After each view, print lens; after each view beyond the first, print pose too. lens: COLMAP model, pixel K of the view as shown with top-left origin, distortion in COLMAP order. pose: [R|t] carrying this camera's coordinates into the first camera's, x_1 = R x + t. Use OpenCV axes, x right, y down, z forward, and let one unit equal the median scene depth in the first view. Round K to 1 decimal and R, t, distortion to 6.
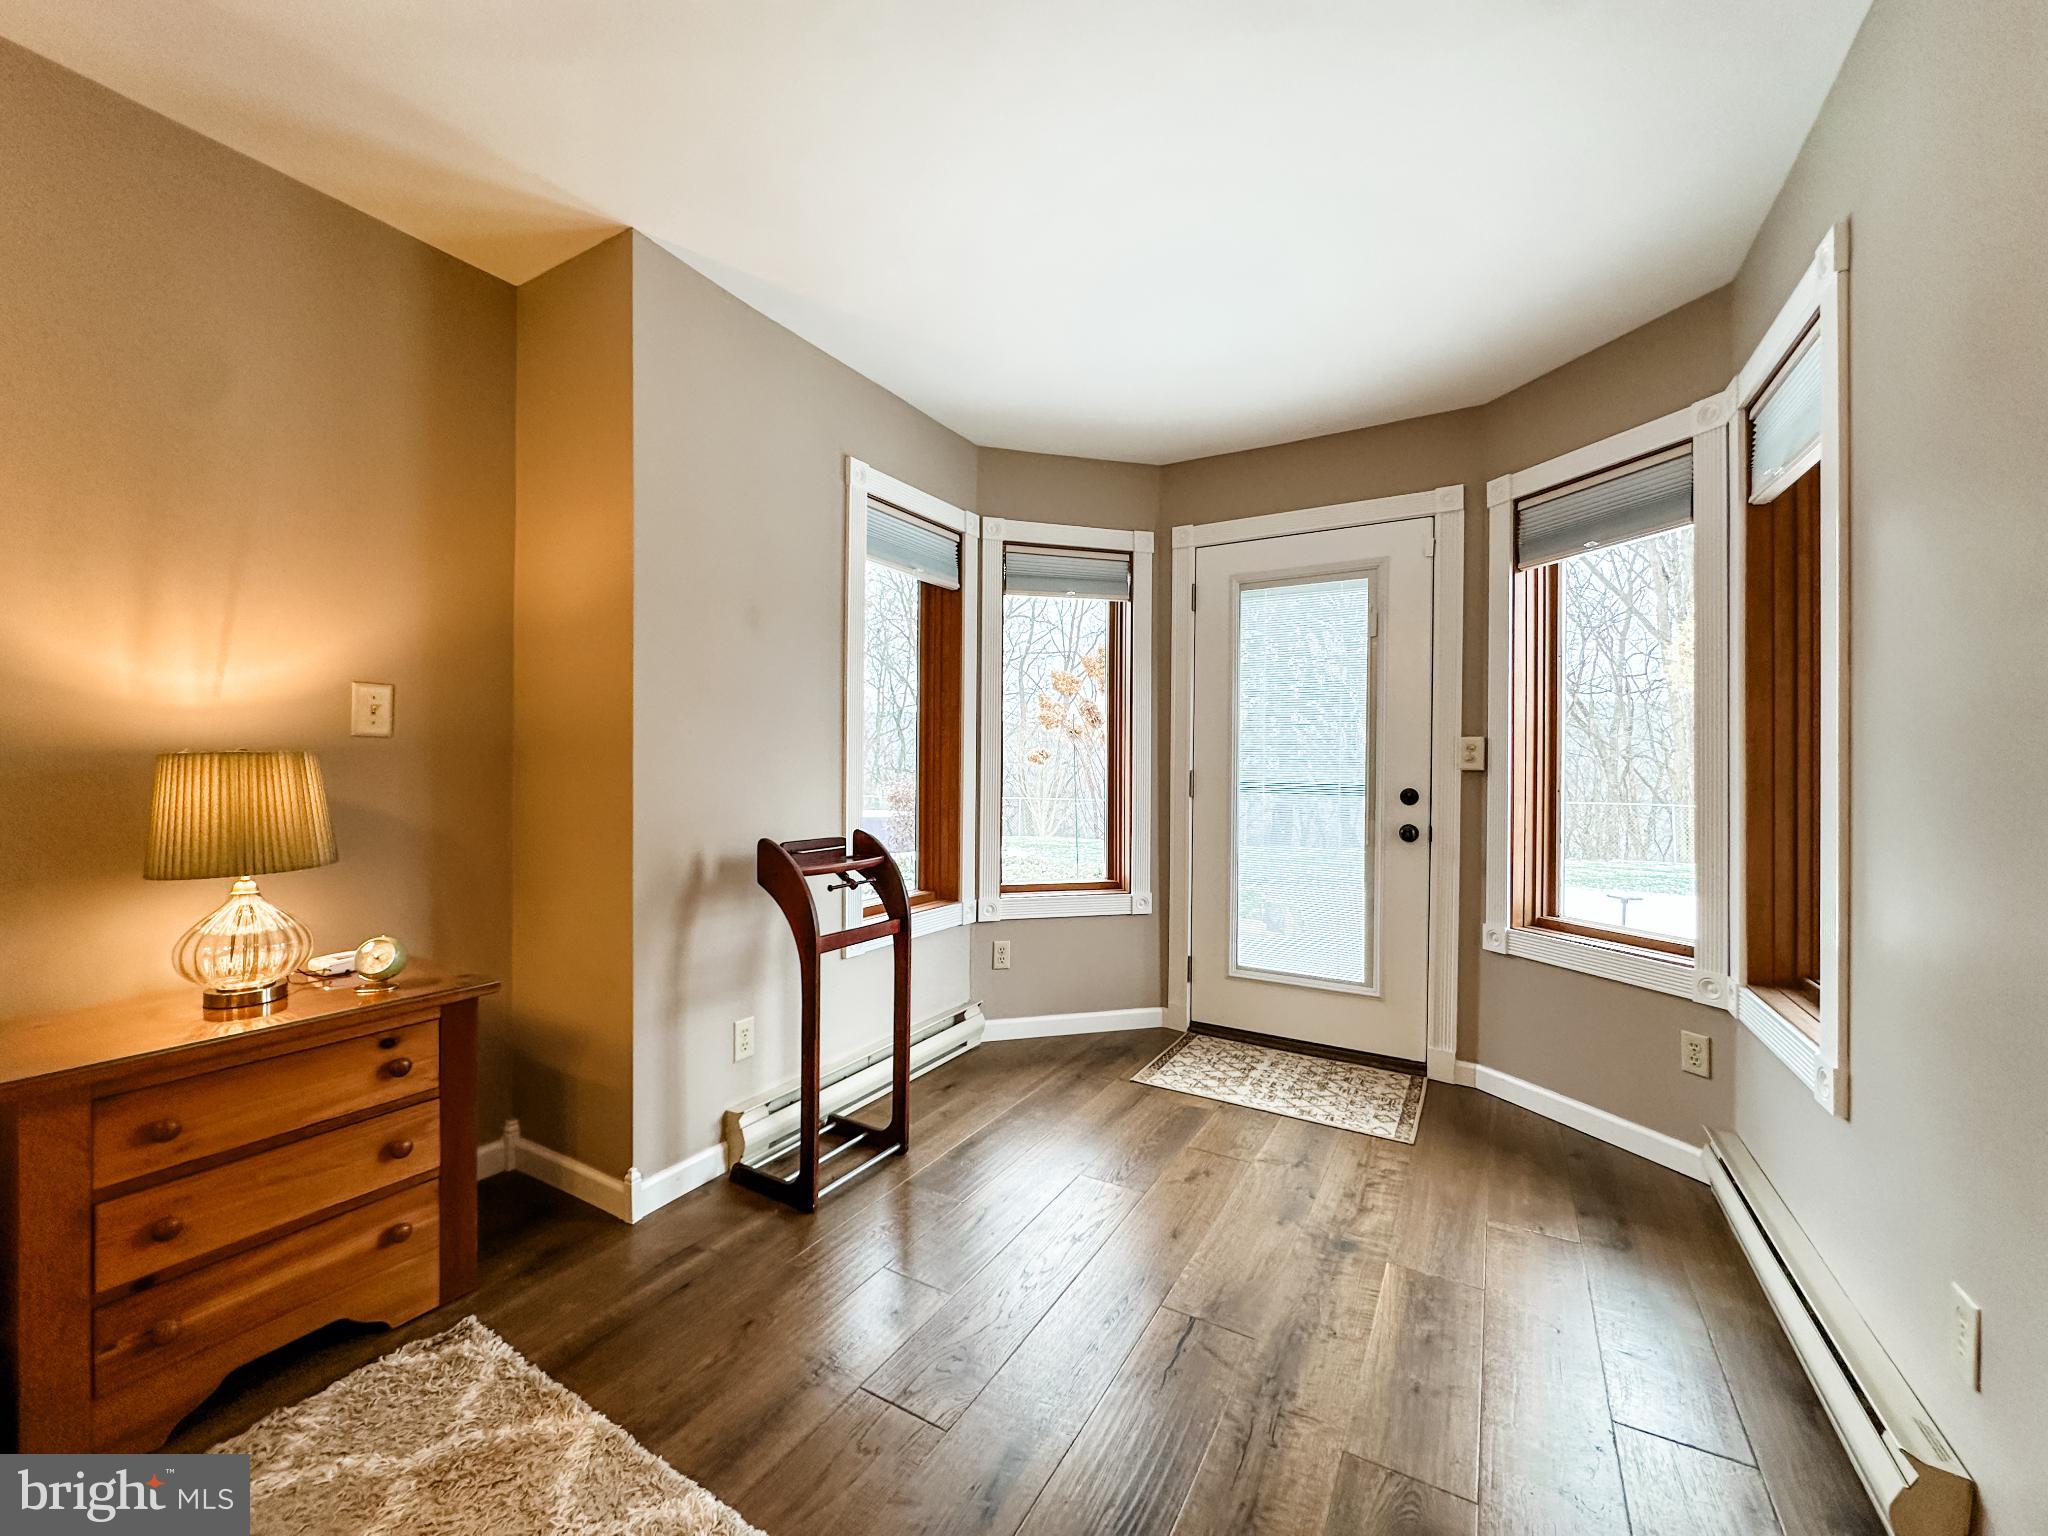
lens RADIAL K [[811.9, 0, 1025.0], [0, 811.9, 767.4], [0, 0, 1]] dist [-0.006934, 0.000586]
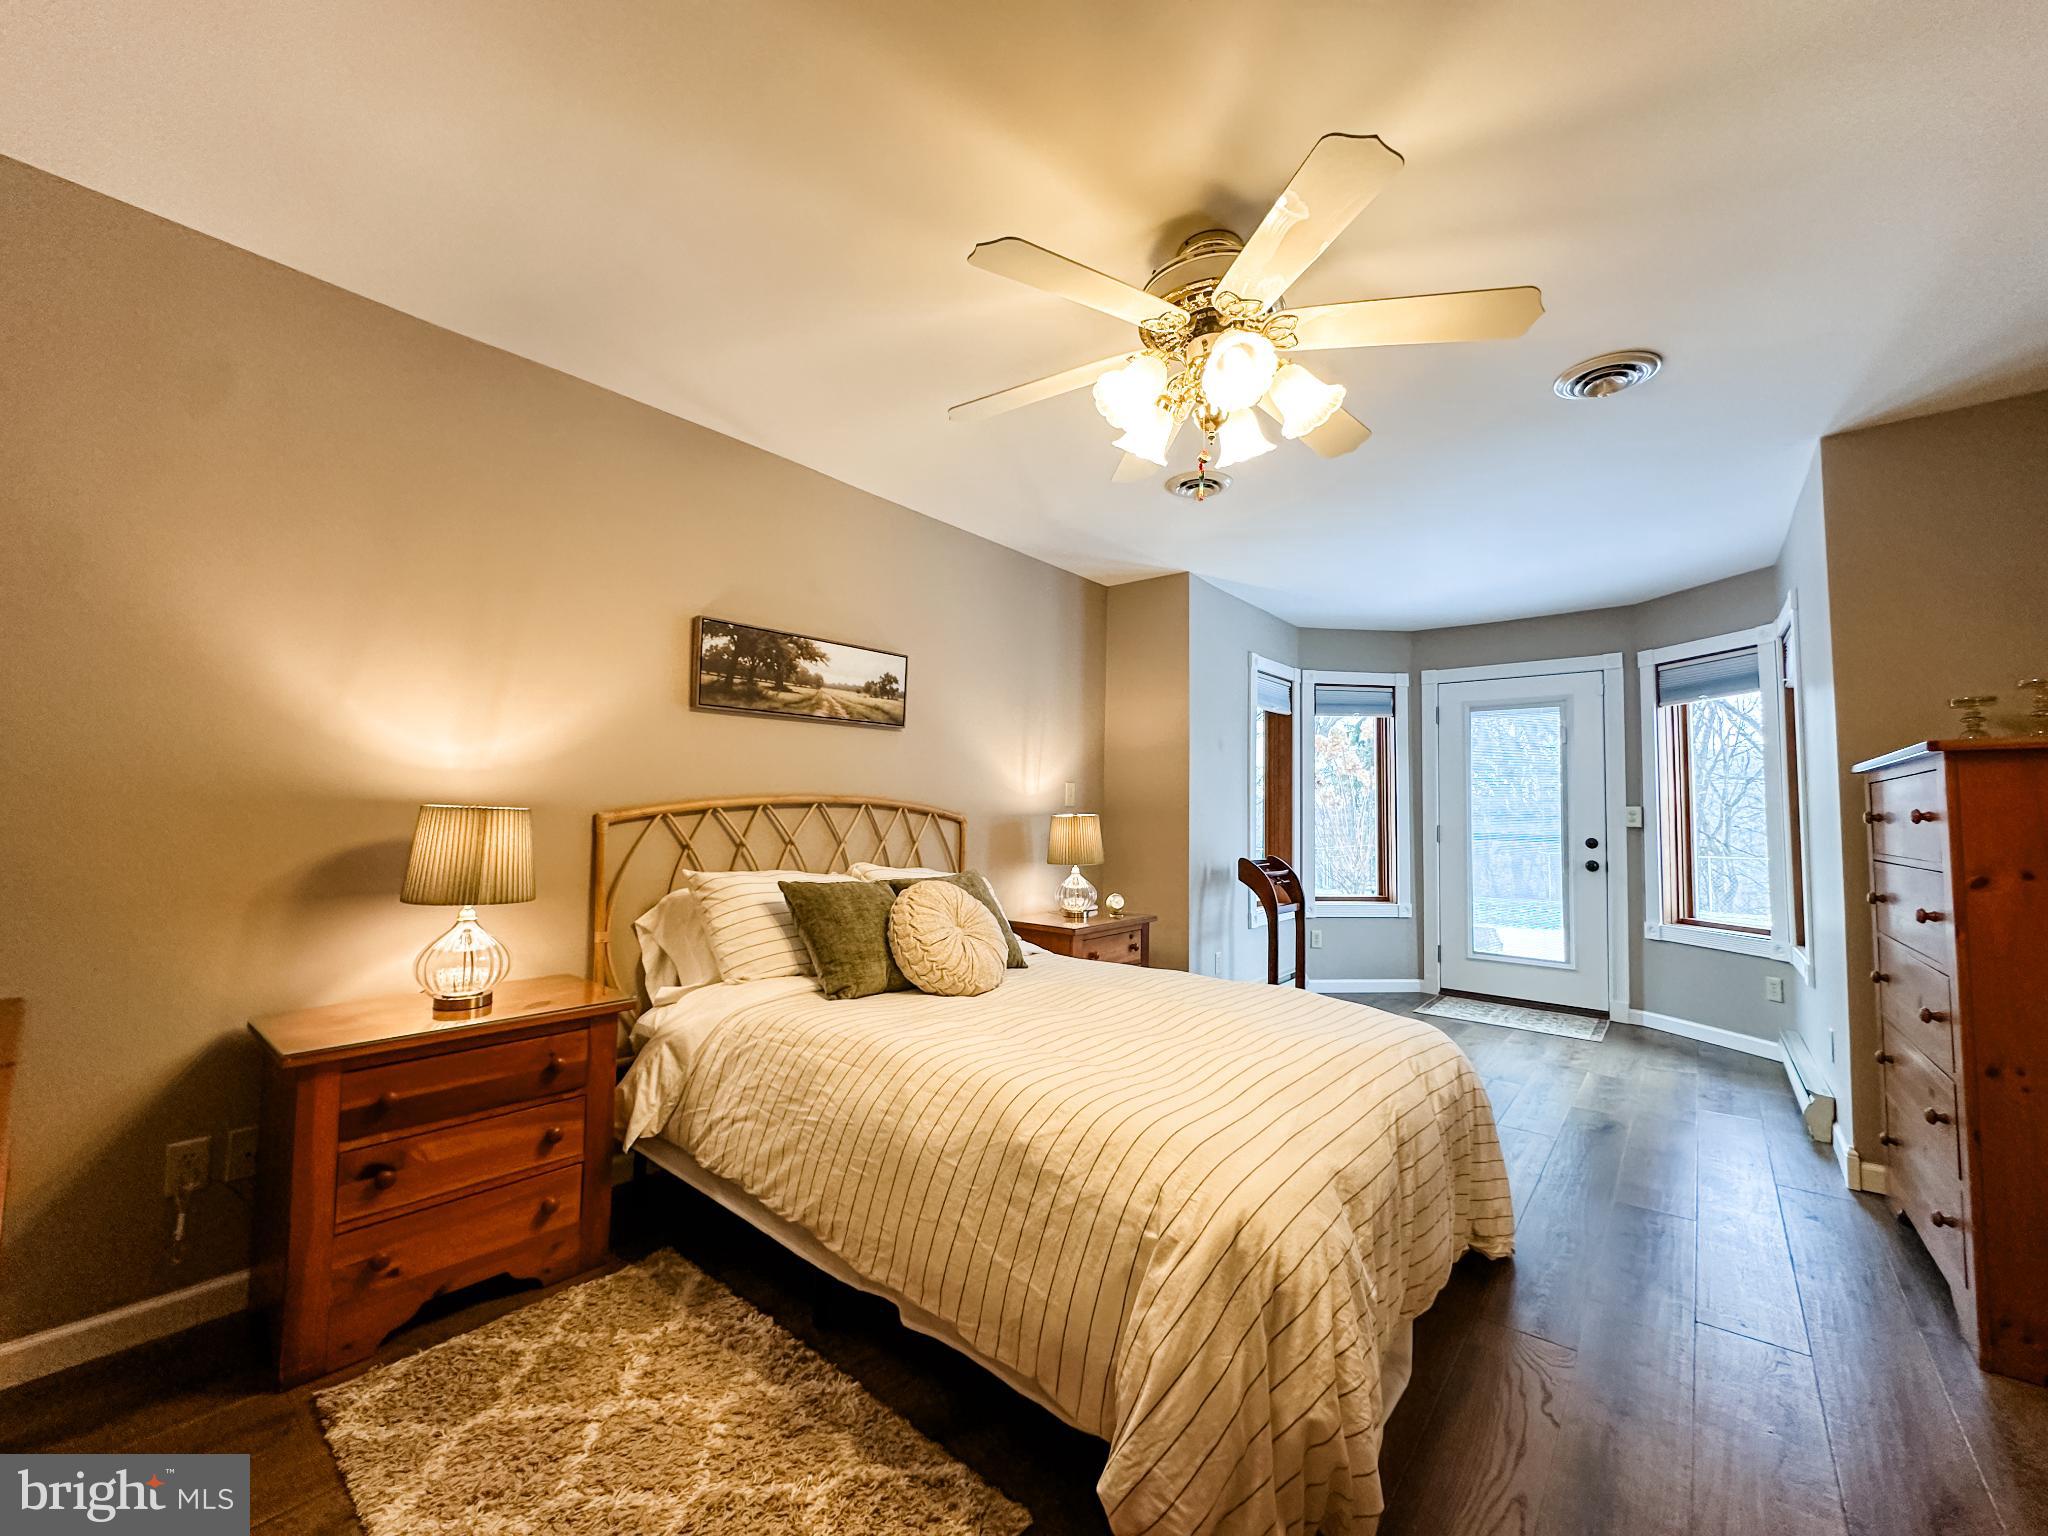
lens RADIAL K [[811.9, 0, 1020.7], [0, 811.9, 762.7], [0, 0, 1]] dist [-0.006934, 0.000586]
pose [[0.985977, -0.000275, -0.166883, -0.400636], [-0.010439, 0.997938, -0.063324, -0.010789], [0.166556, 0.064178, 0.983941, -0.831331]]
